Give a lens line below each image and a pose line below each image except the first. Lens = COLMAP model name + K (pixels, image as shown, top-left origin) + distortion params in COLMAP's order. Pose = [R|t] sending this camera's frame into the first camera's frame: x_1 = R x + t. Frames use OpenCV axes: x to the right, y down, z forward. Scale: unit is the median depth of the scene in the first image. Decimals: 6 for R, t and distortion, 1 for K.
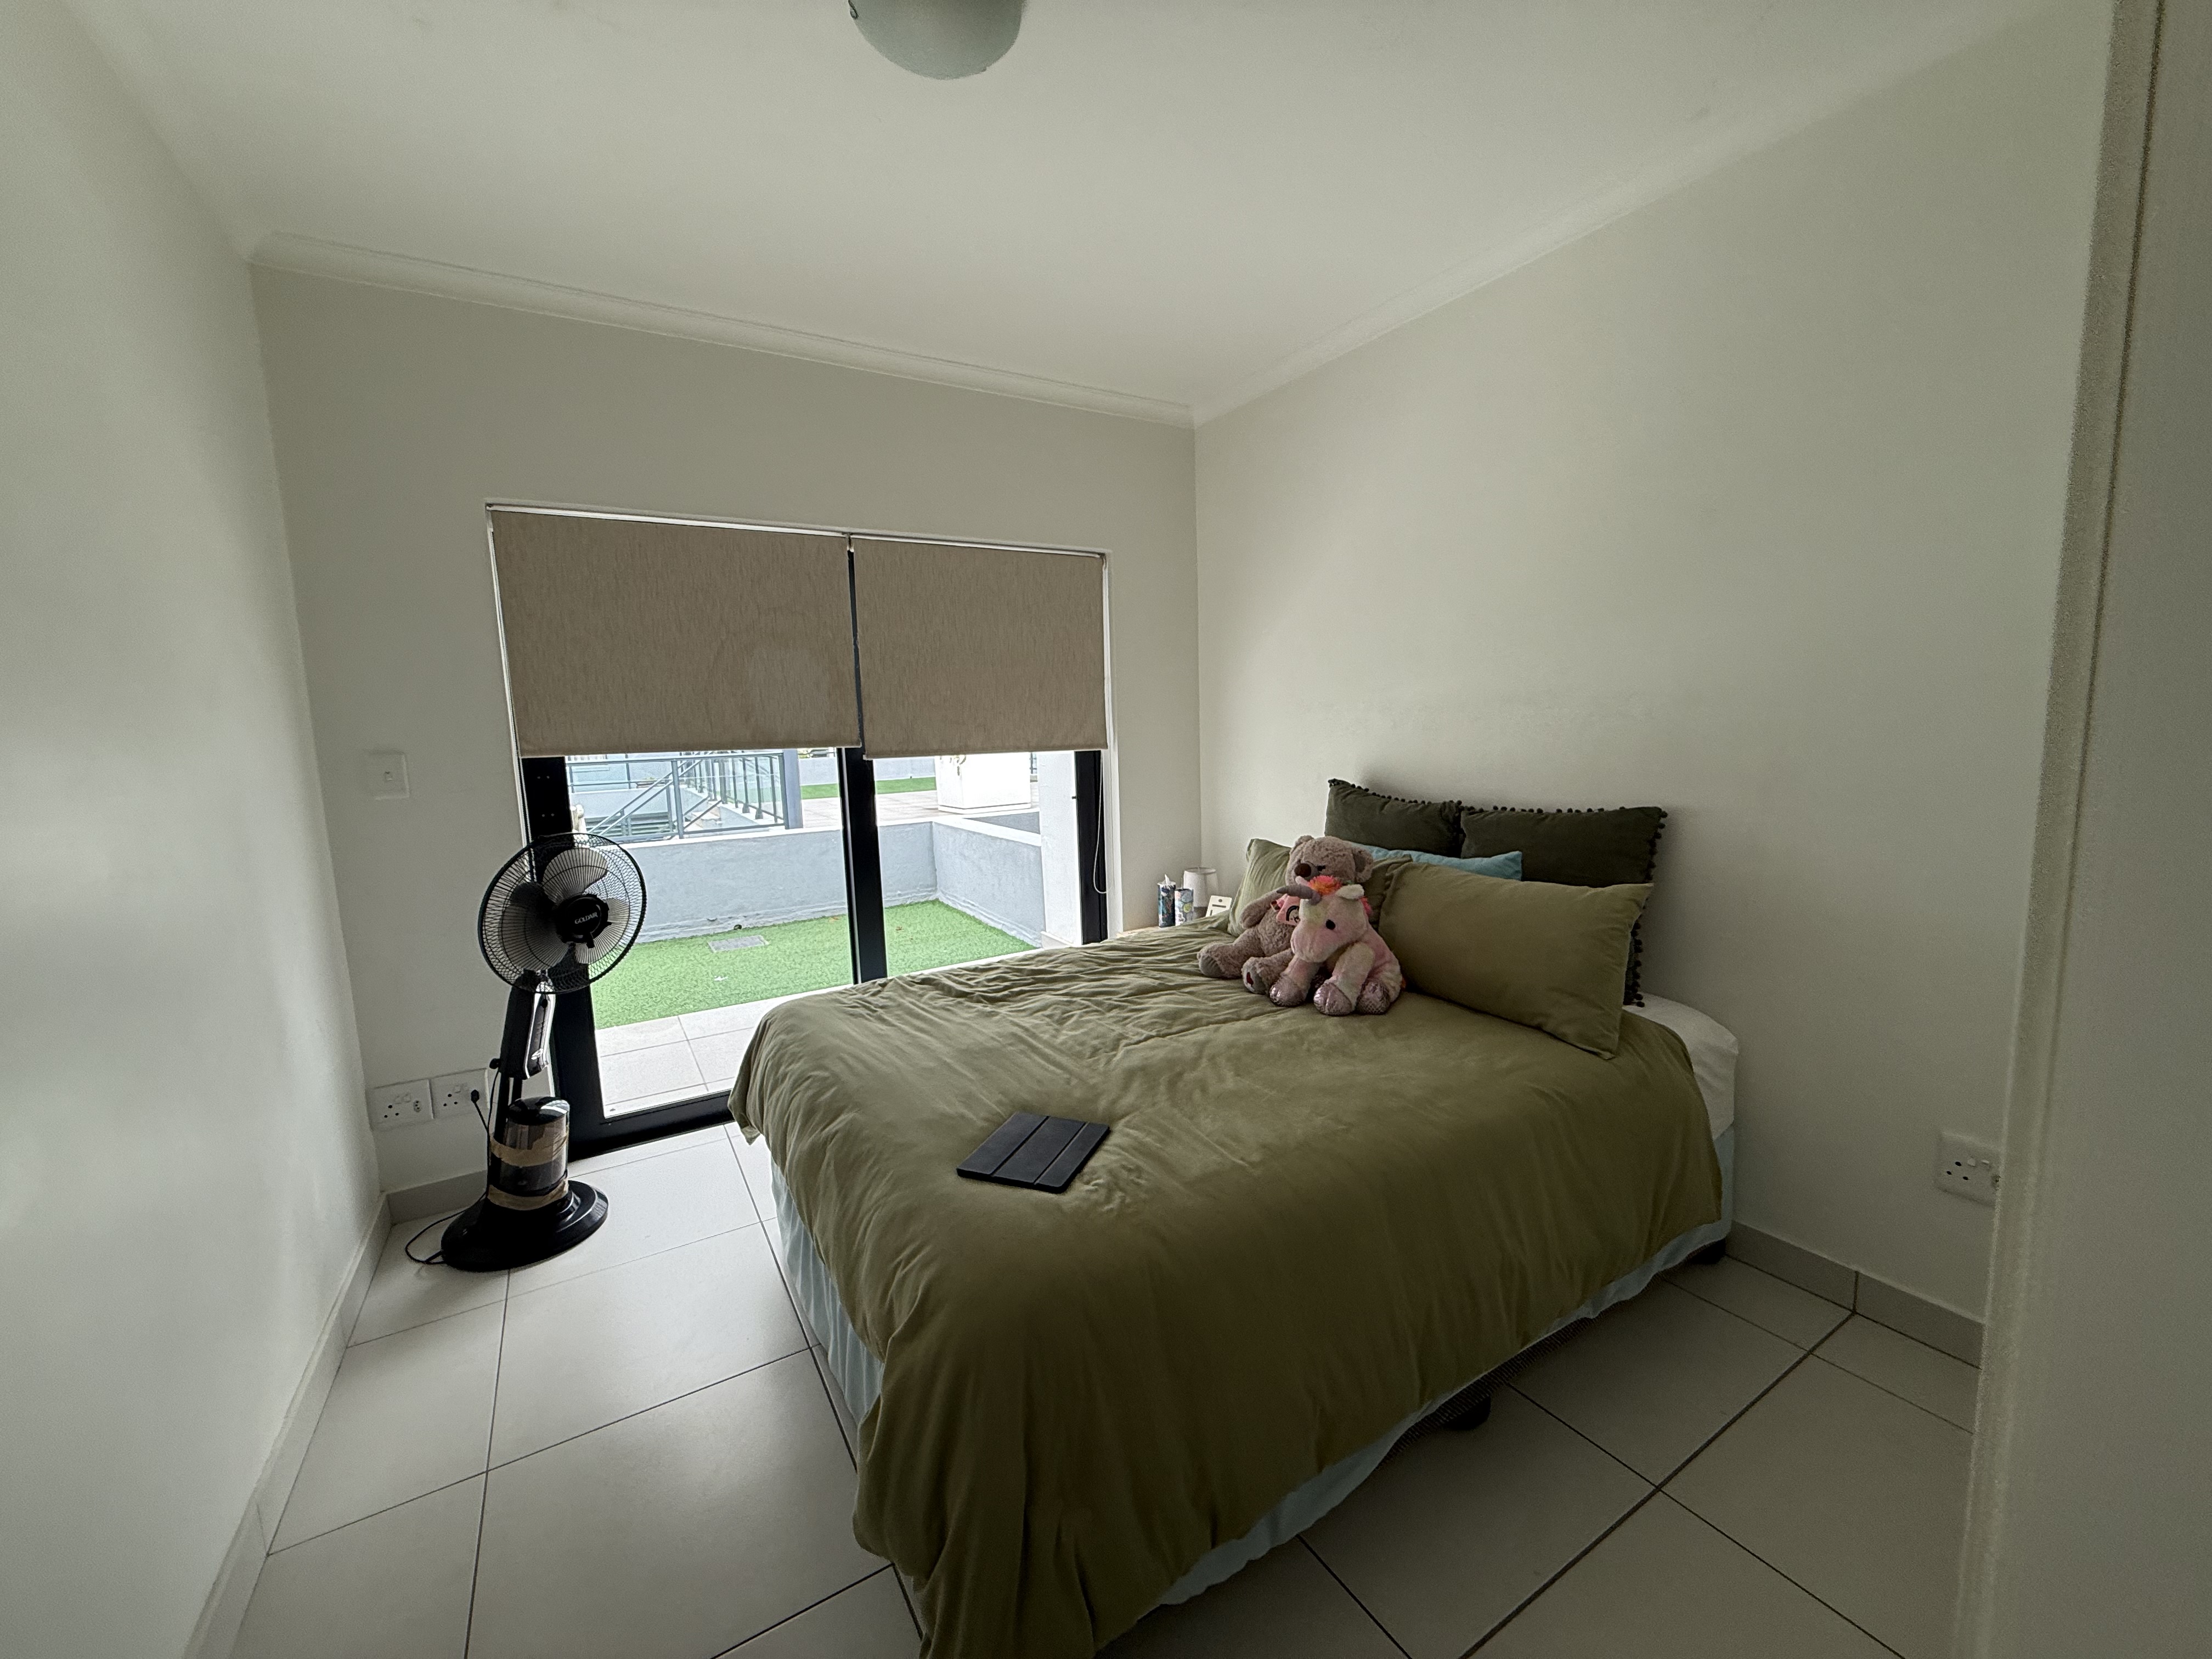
lens RADIAL K [[878.6, 0, 1106.3], [0, 878.6, 830.1], [0, 0, 1]] dist [0.000262, 0.000018]
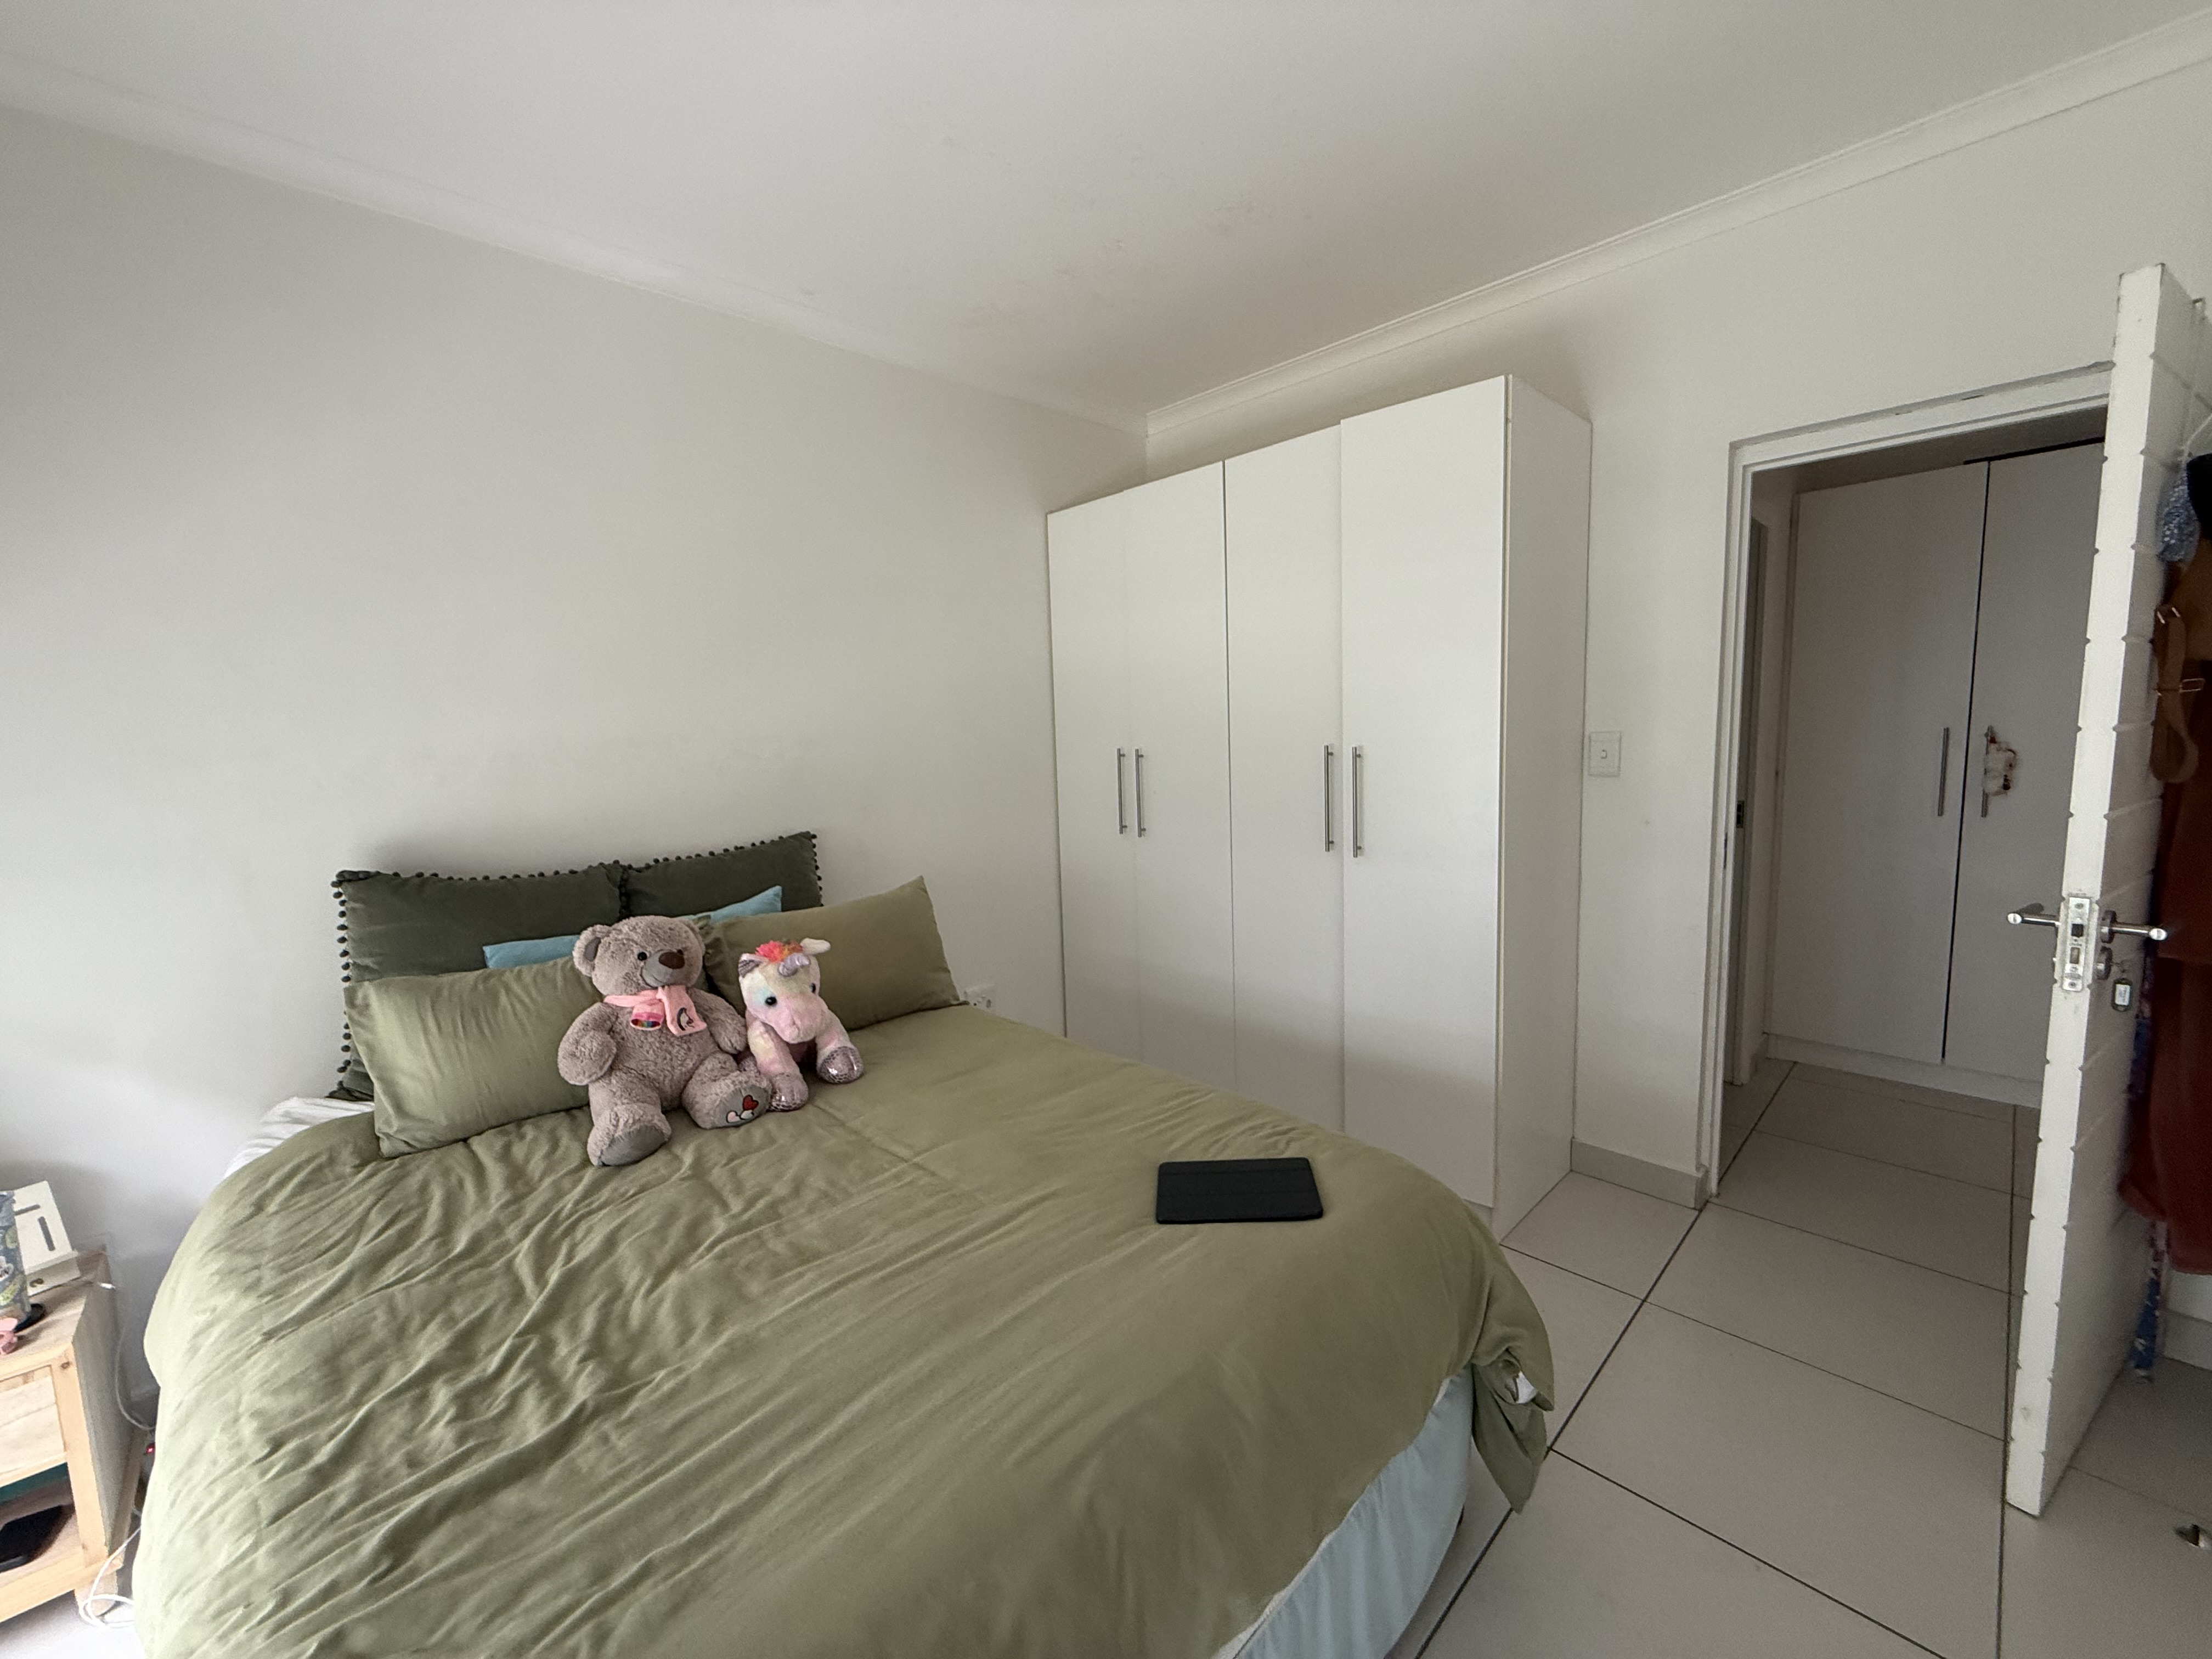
lens RADIAL K [[878.6, 0, 1108.2], [0, 878.6, 833.9], [0, 0, 1]] dist [0.000262, 0.000018]
pose [[-0.226376, -0.068948, 0.971597, -0.624060], [0.167696, 0.979838, 0.108605, -0.083966], [-0.959496, 0.187519, -0.210249, 0.852782]]
